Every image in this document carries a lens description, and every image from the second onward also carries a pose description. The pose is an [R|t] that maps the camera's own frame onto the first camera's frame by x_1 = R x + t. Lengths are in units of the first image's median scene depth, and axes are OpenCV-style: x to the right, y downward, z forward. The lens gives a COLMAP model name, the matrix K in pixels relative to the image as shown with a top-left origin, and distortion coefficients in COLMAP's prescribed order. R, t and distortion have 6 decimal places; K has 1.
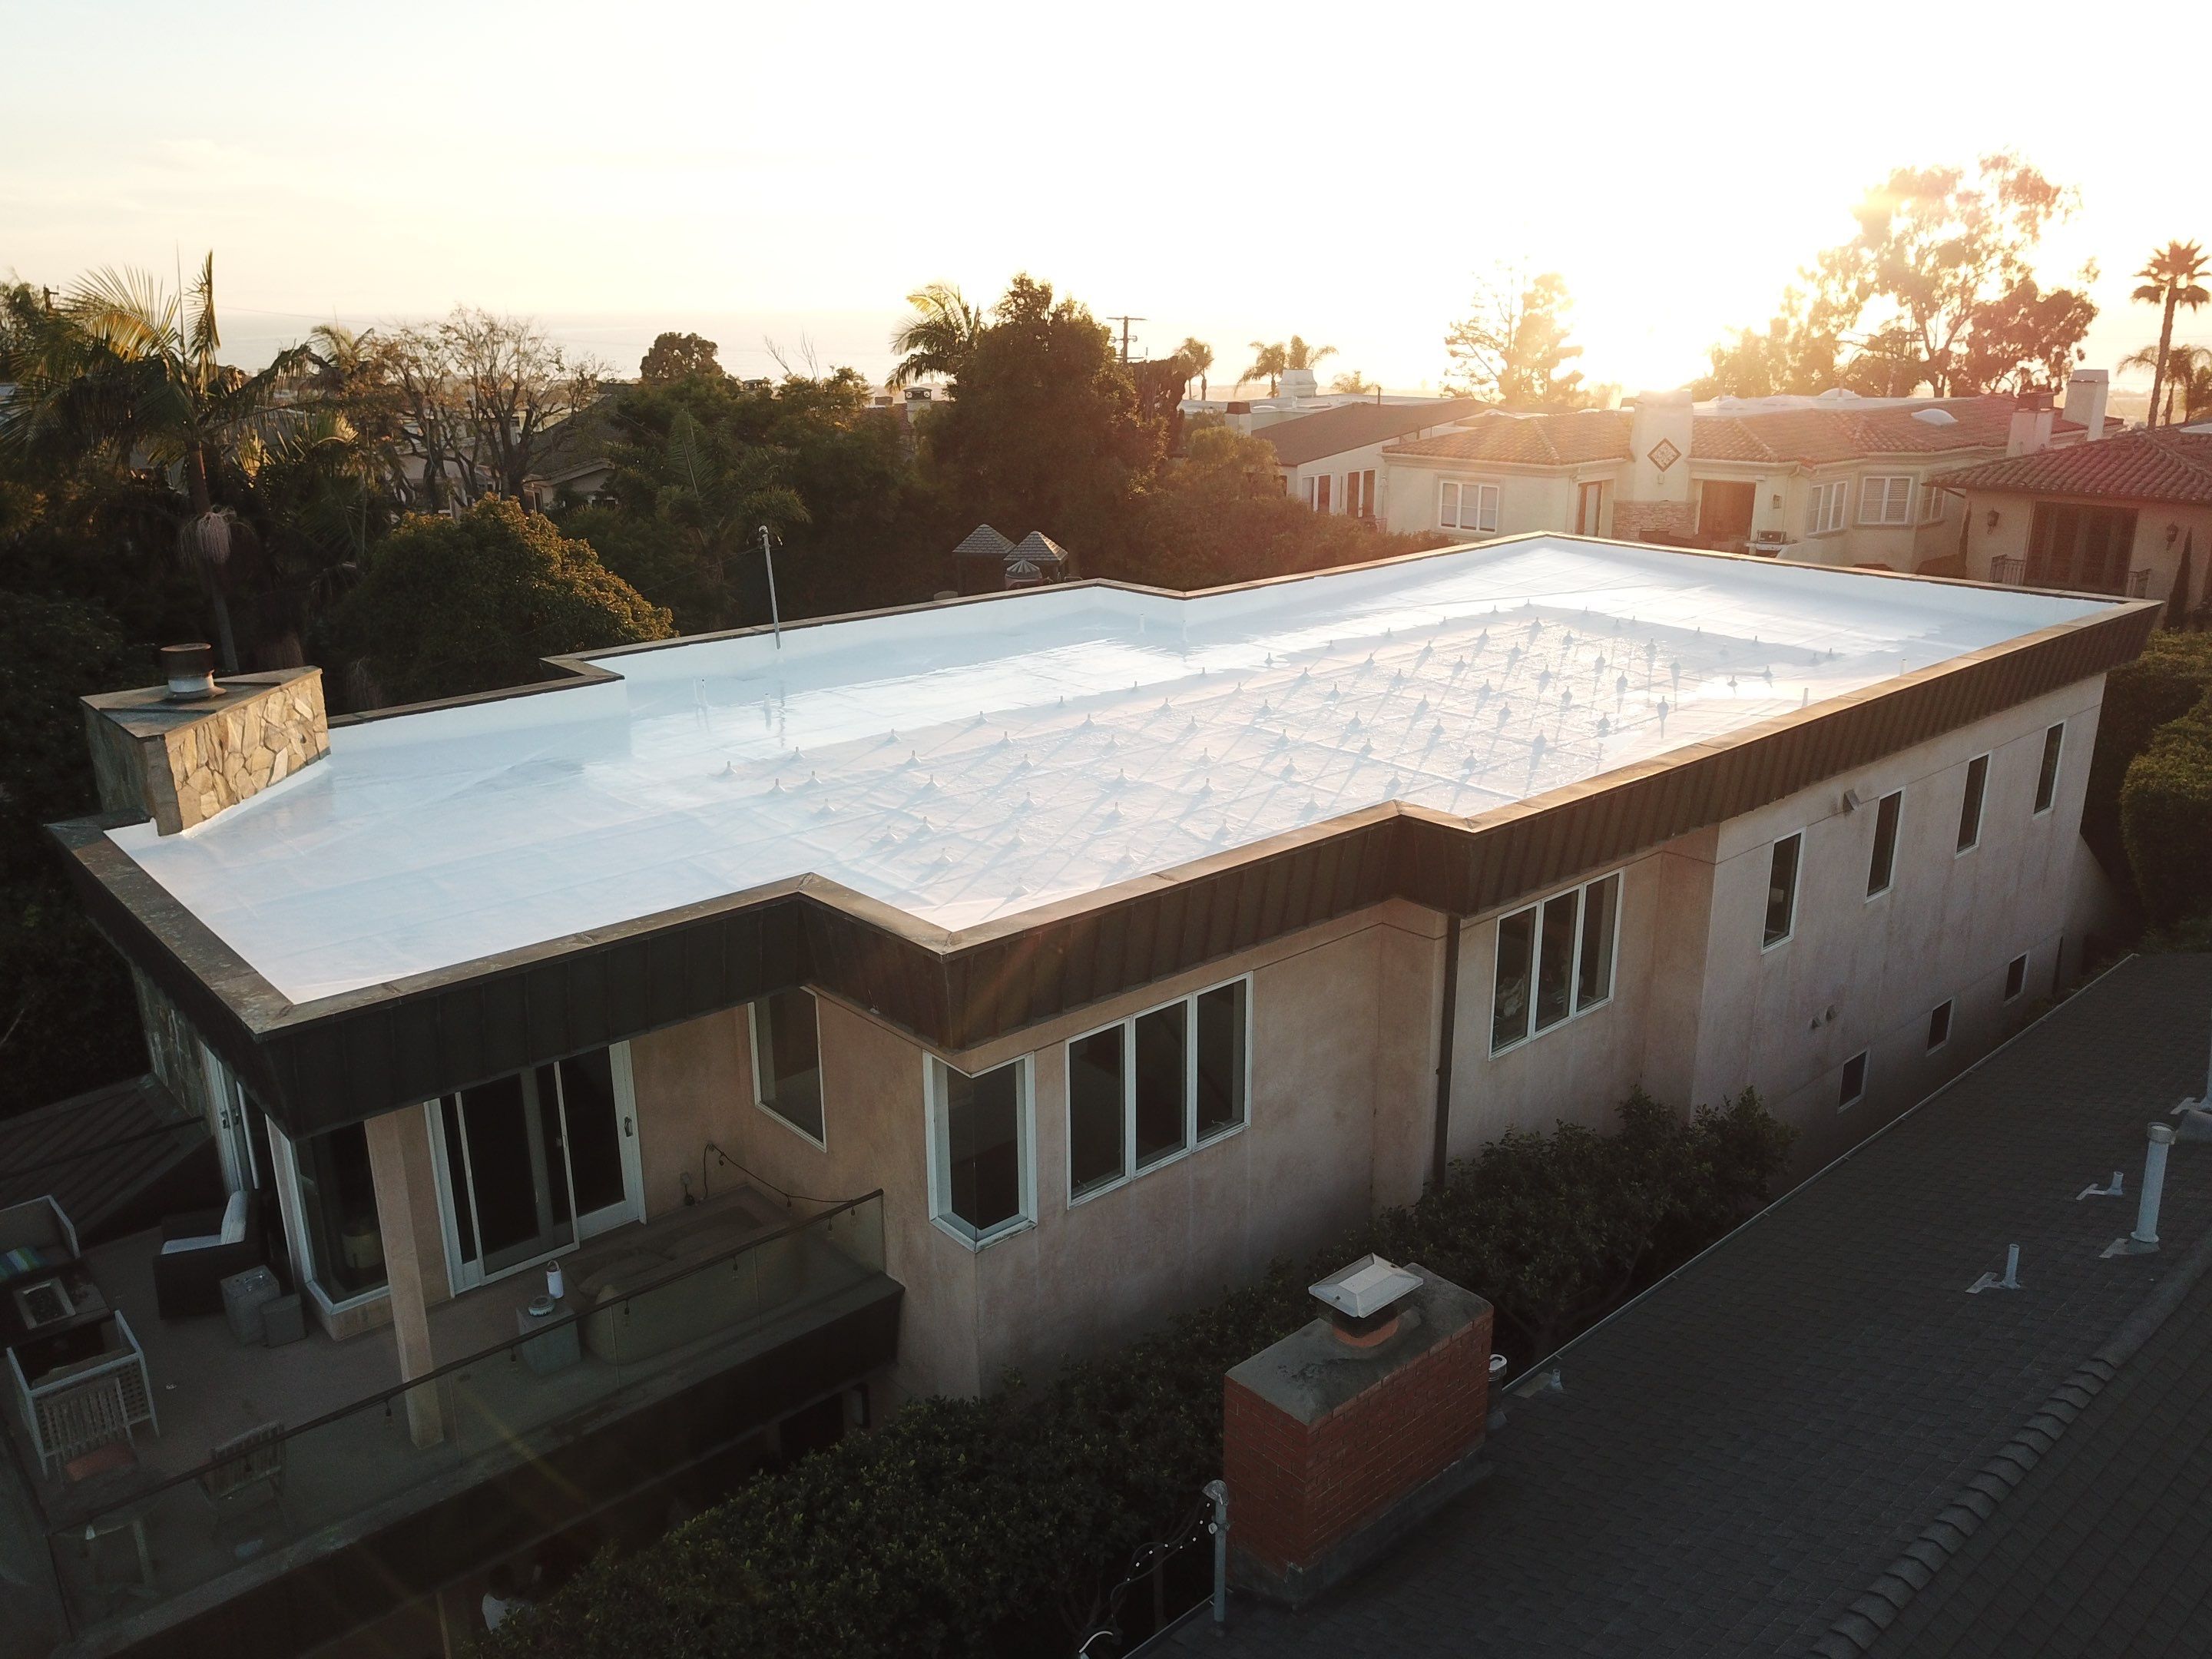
lens RADIAL K [[1683.2, 0, 1104.4], [0, 1683.2, 826.0], [0, 0, 1]] dist [0.022426, -0.025180]
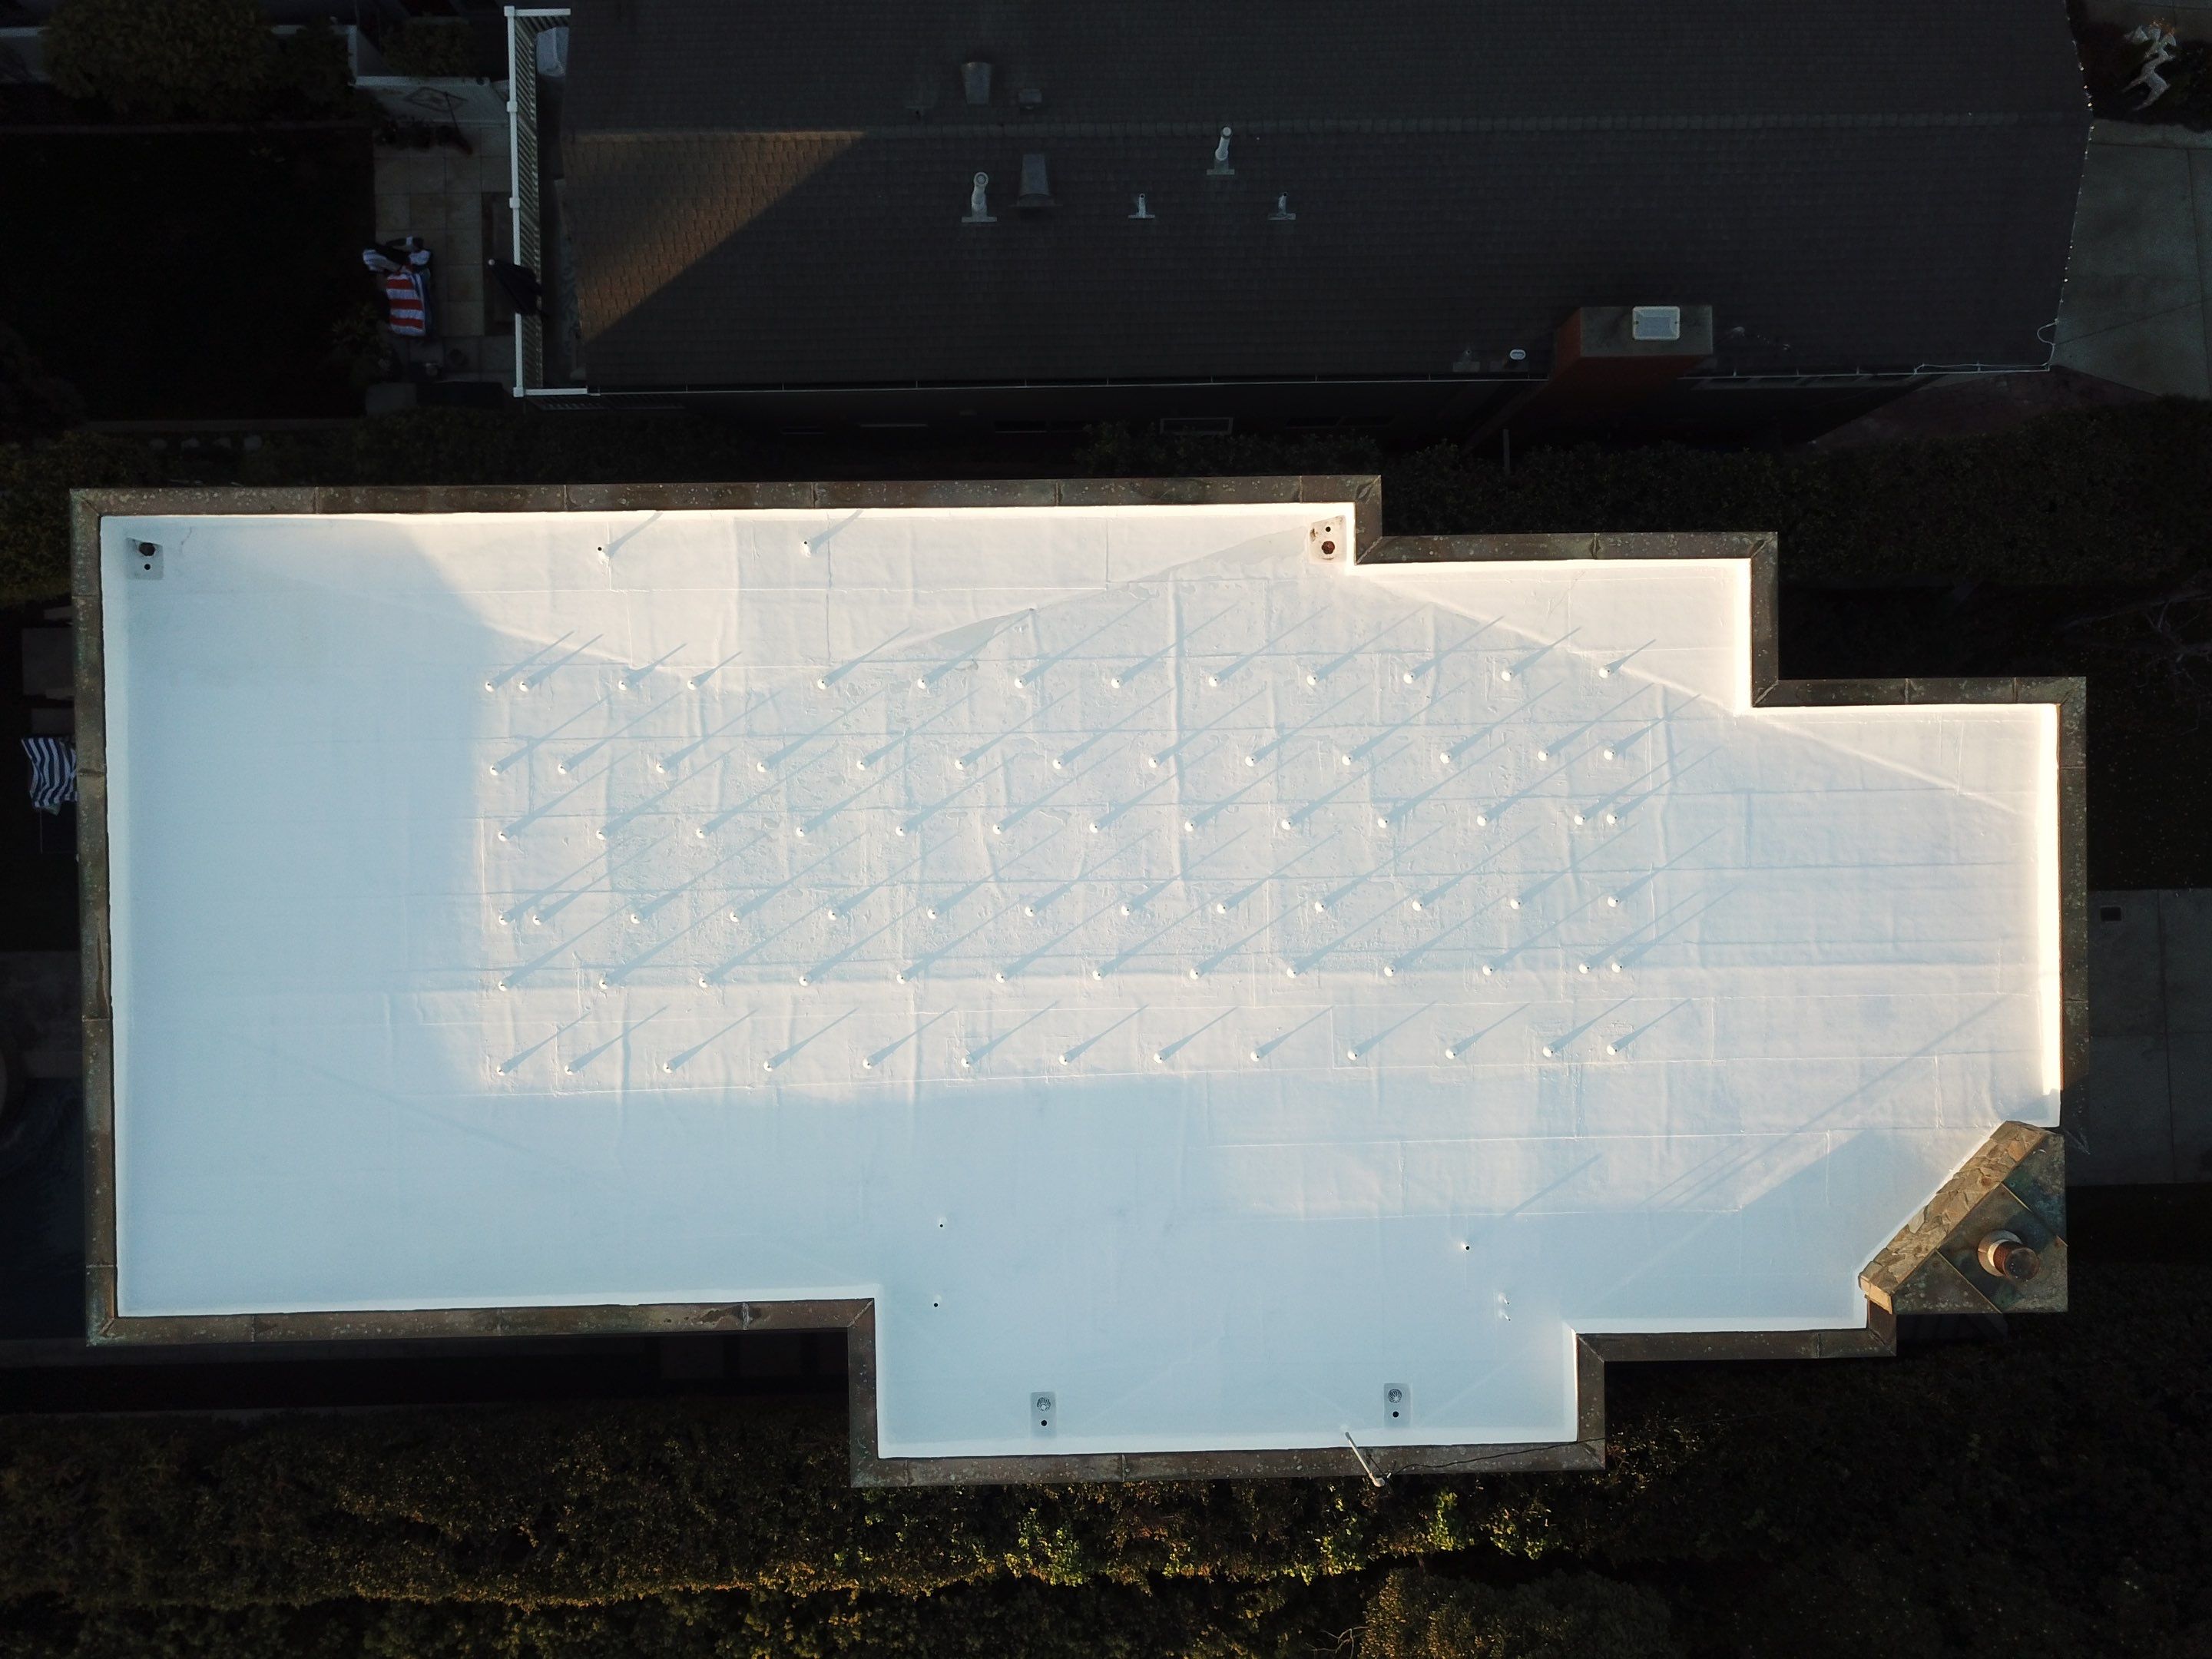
lens RADIAL K [[1683.2, 0, 1107.4], [0, 1683.2, 815.7], [0, 0, 1]] dist [0.022426, -0.025180]
pose [[-0.758571, -0.651455, -0.013250, 0.061138], [0.182526, -0.231971, 0.955444, -0.413467], [-0.625503, 0.722354, 0.294874, 0.251366]]
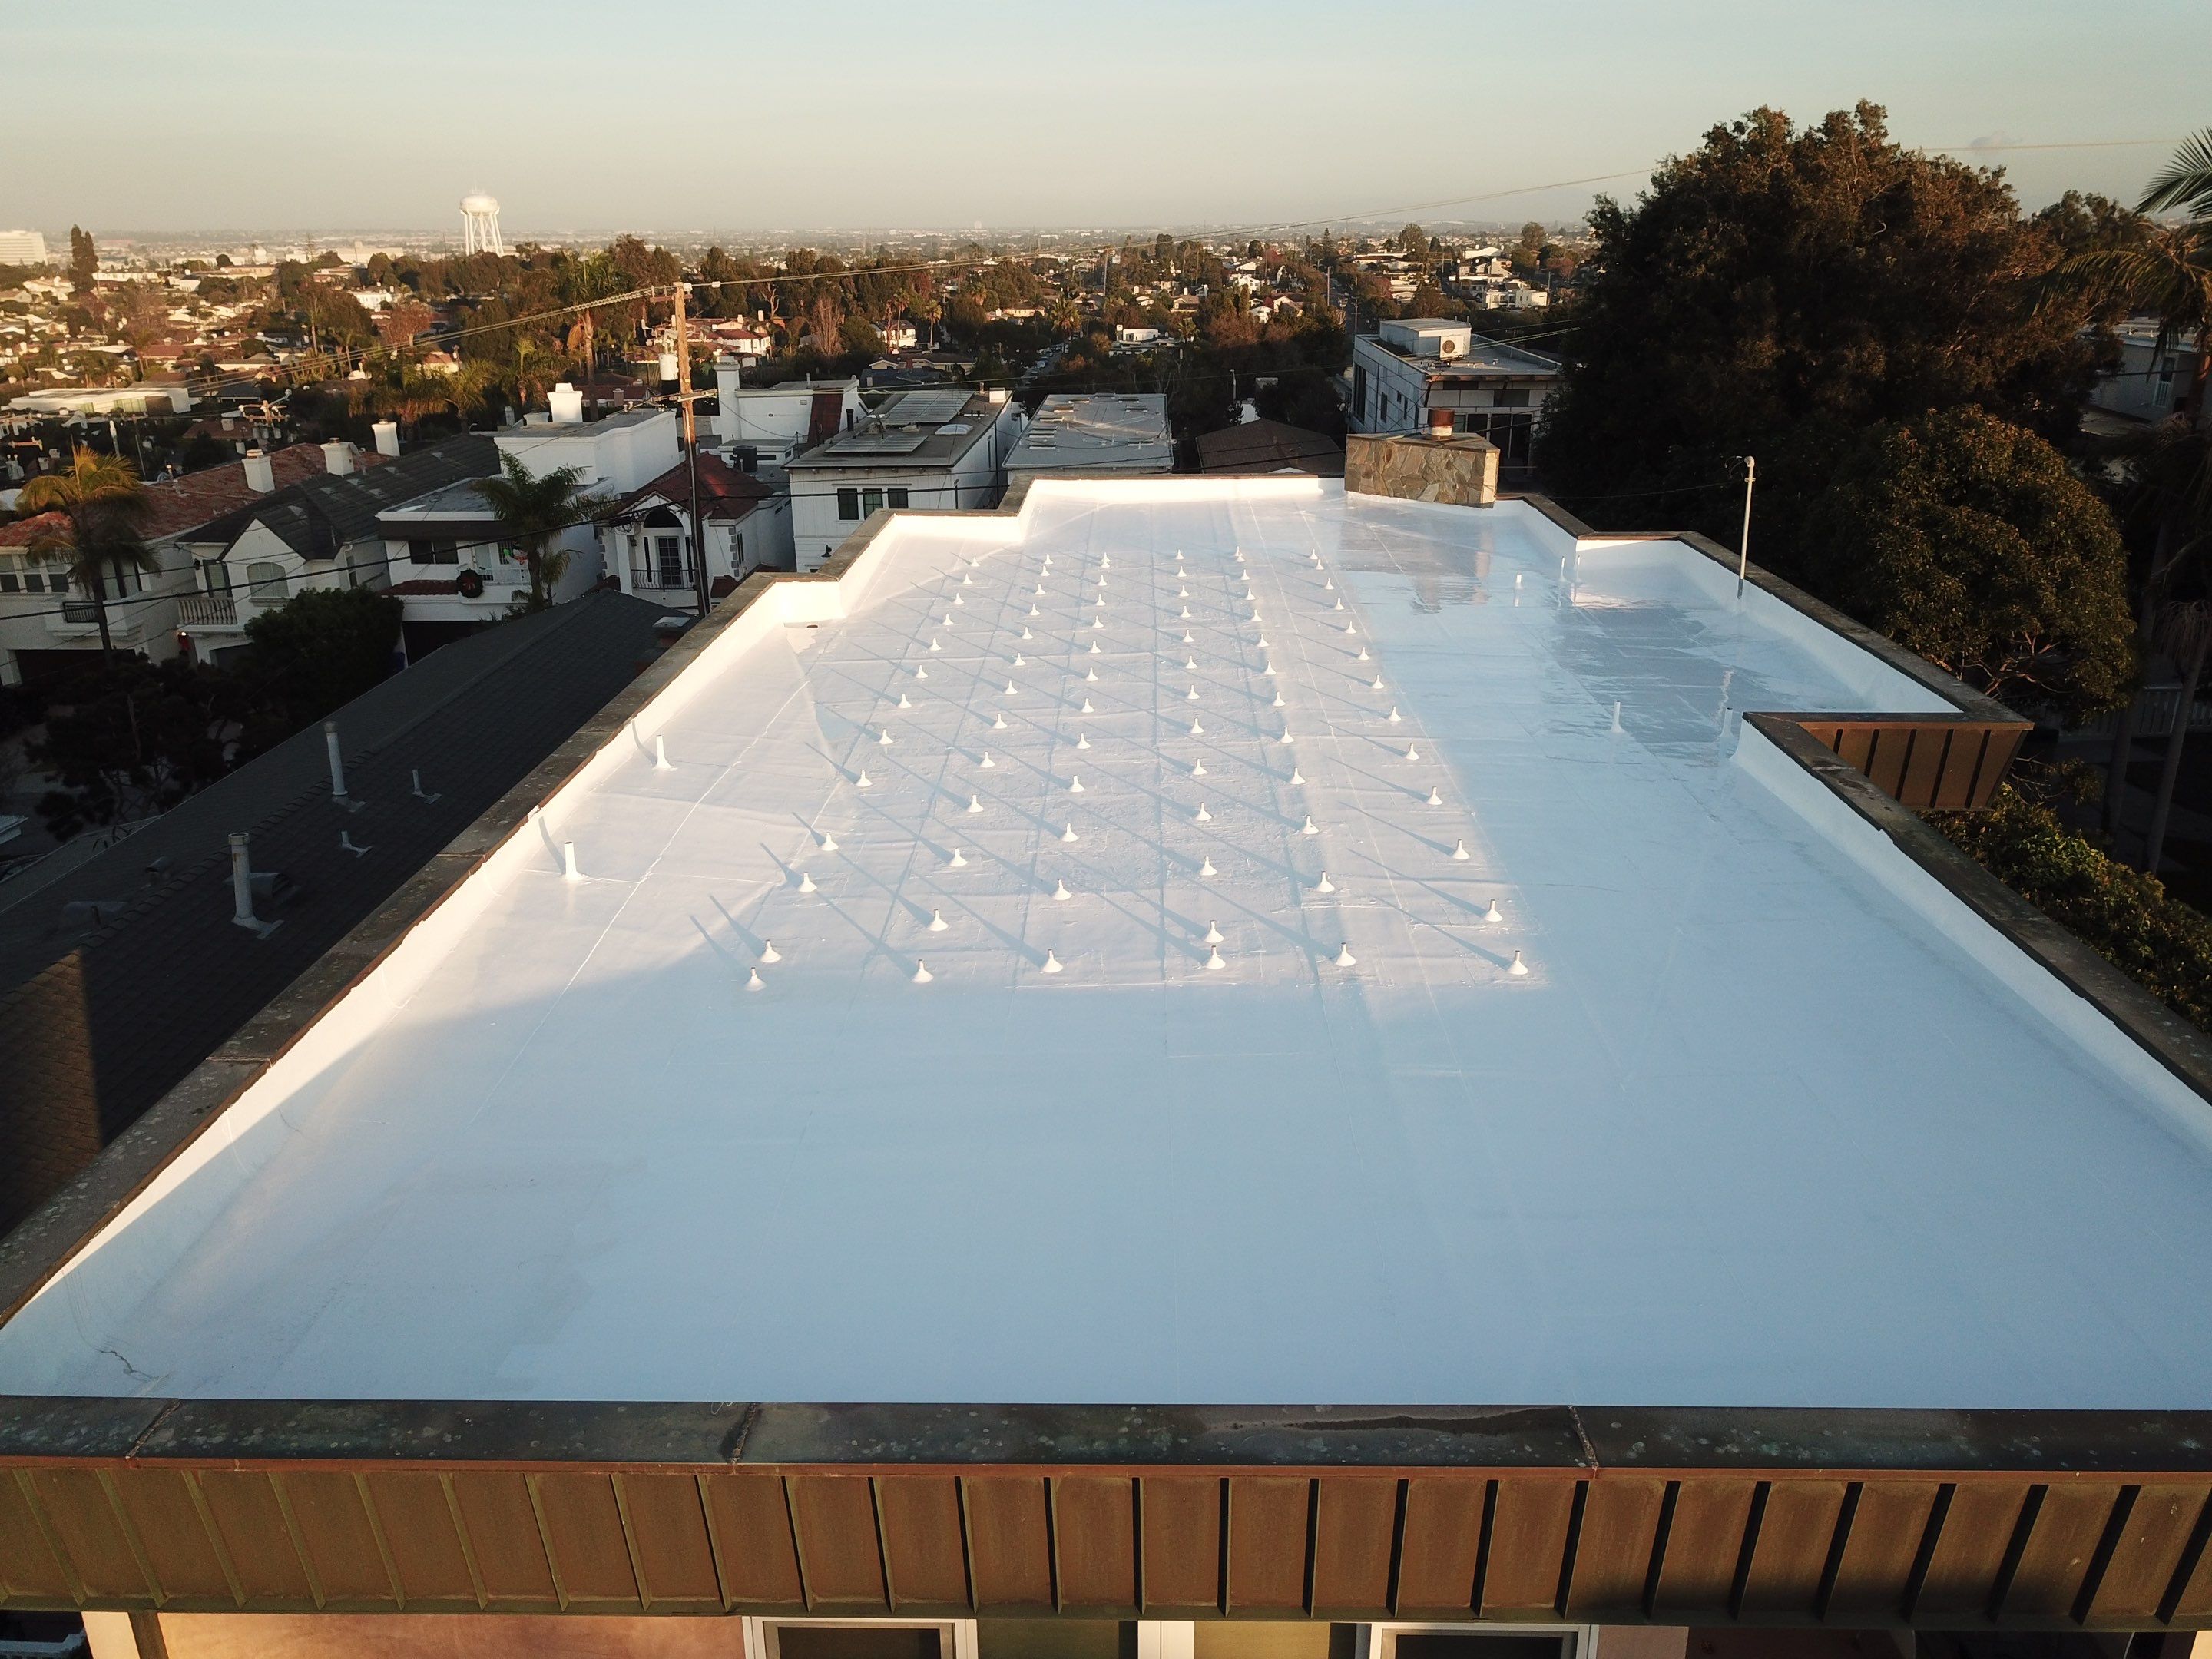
lens RADIAL K [[1683.2, 0, 1099.0], [0, 1683.2, 830.6], [0, 0, 1]] dist [0.022426, -0.025180]
pose [[-0.684722, 0.259902, -0.680886, 0.295542], [-0.201197, 0.830536, 0.519355, -0.175569], [0.700482, 0.492606, -0.516395, 0.568335]]
